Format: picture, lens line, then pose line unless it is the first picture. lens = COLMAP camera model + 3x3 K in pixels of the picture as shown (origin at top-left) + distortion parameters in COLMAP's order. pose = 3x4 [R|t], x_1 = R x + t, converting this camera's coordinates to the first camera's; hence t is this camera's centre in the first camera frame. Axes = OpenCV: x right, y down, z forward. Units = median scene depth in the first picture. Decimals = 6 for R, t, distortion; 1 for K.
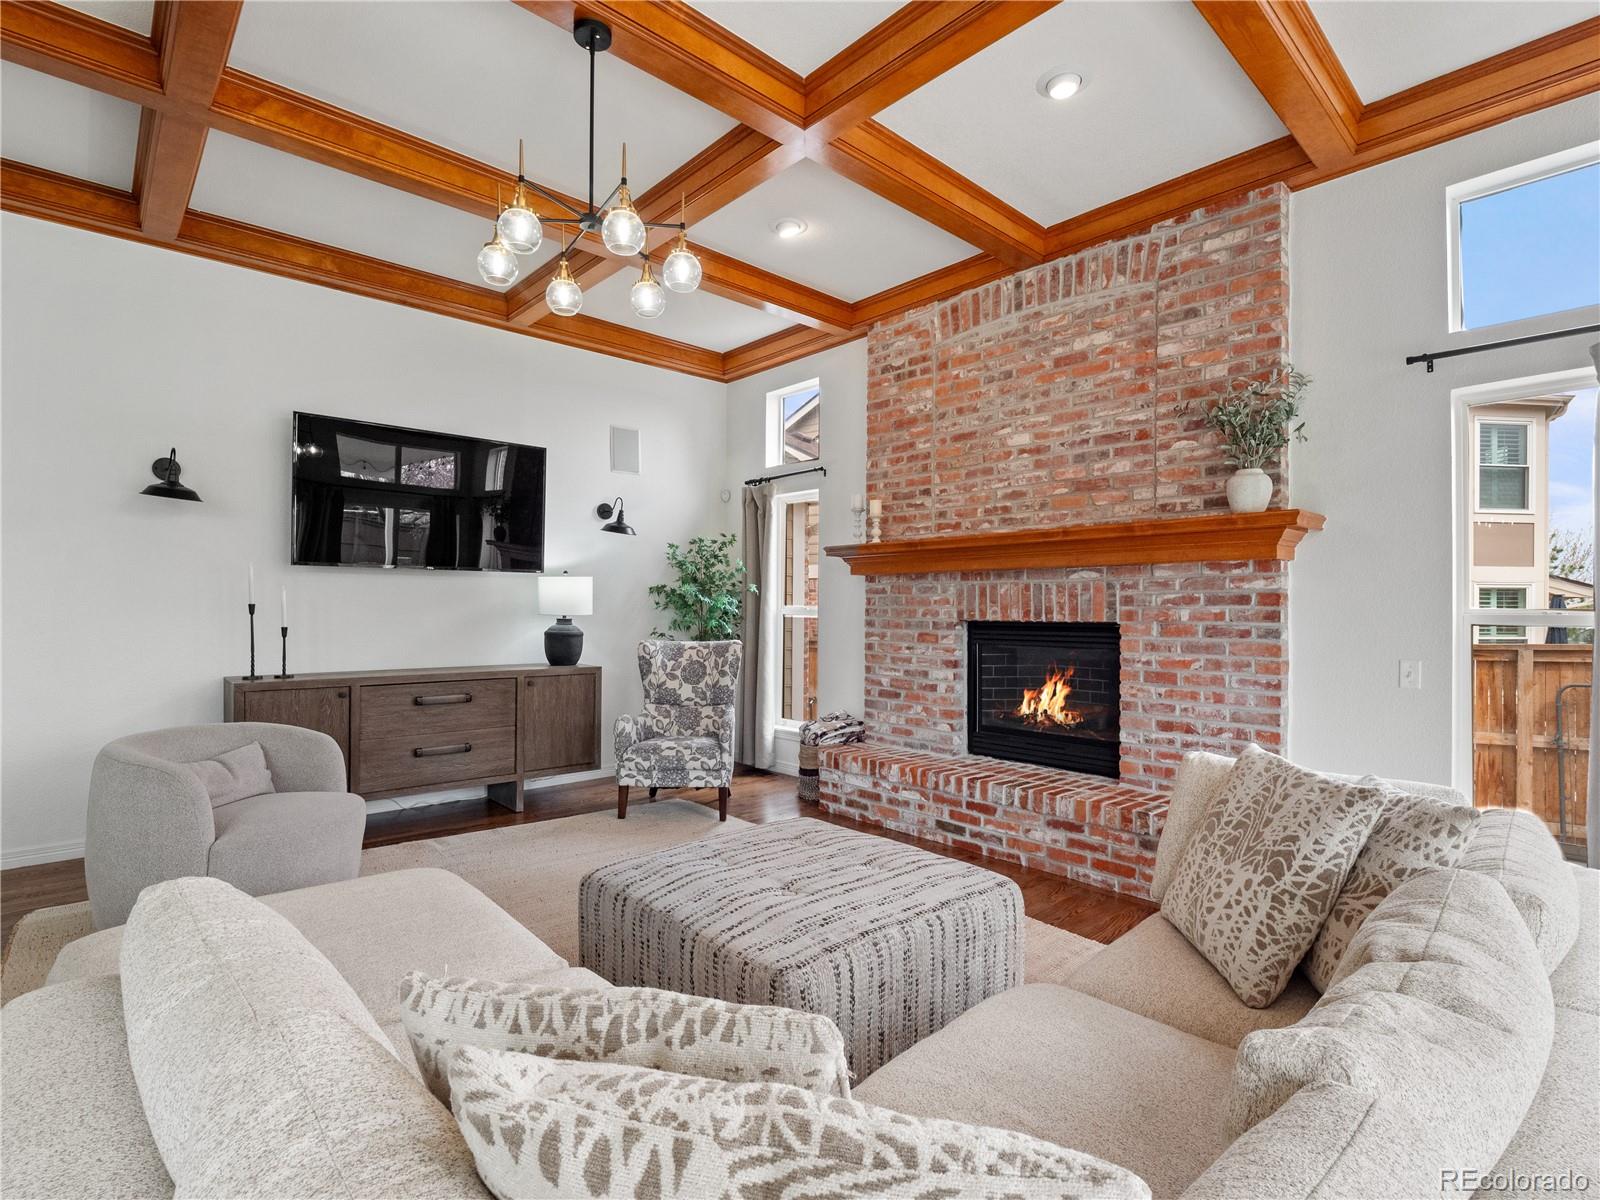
lens RADIAL K [[785.8, 0, 797.8], [0, 785.8, 605.2], [0, 0, 1]] dist [-0.003668, -0.000682]
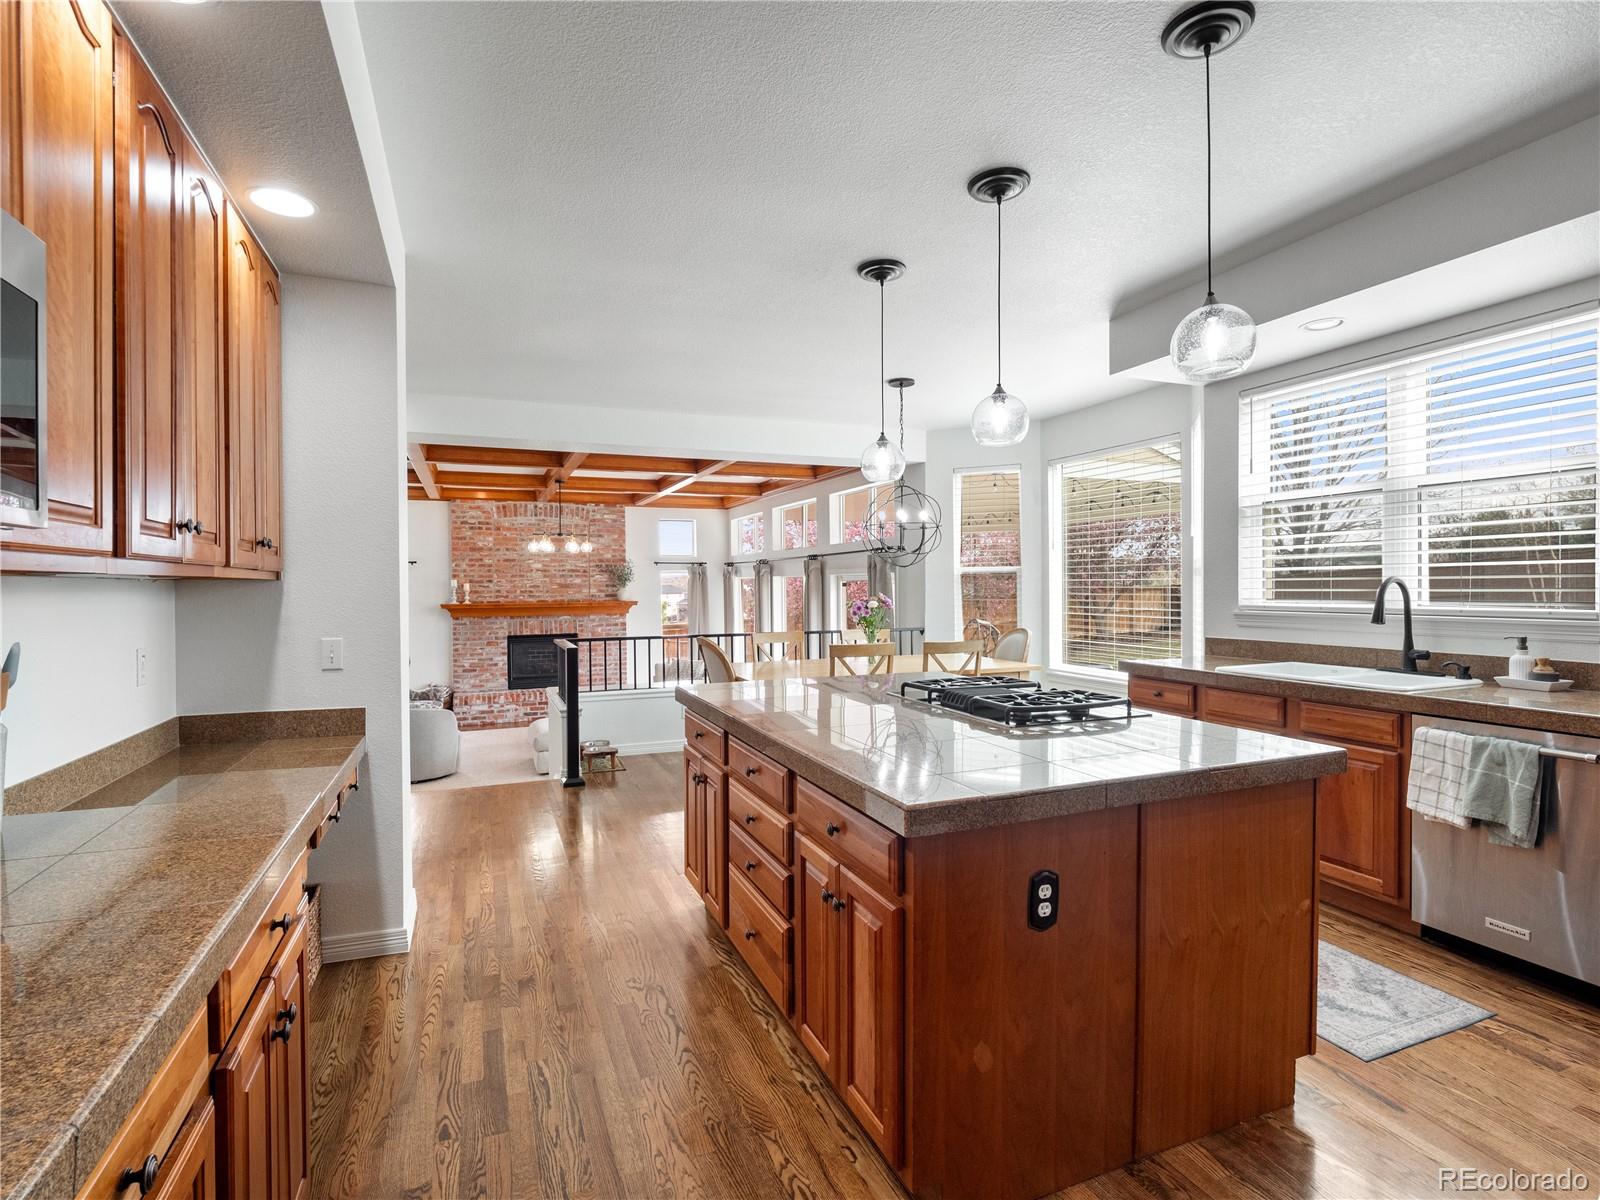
lens RADIAL K [[785.8, 0, 802.5], [0, 785.8, 590.3], [0, 0, 1]] dist [-0.003668, -0.000682]
pose [[0.334078, -0.016351, 0.942404, -1.809368], [0.002689, 0.999862, 0.016395, -0.160913], [-0.942542, -0.002943, 0.334076, -0.684077]]
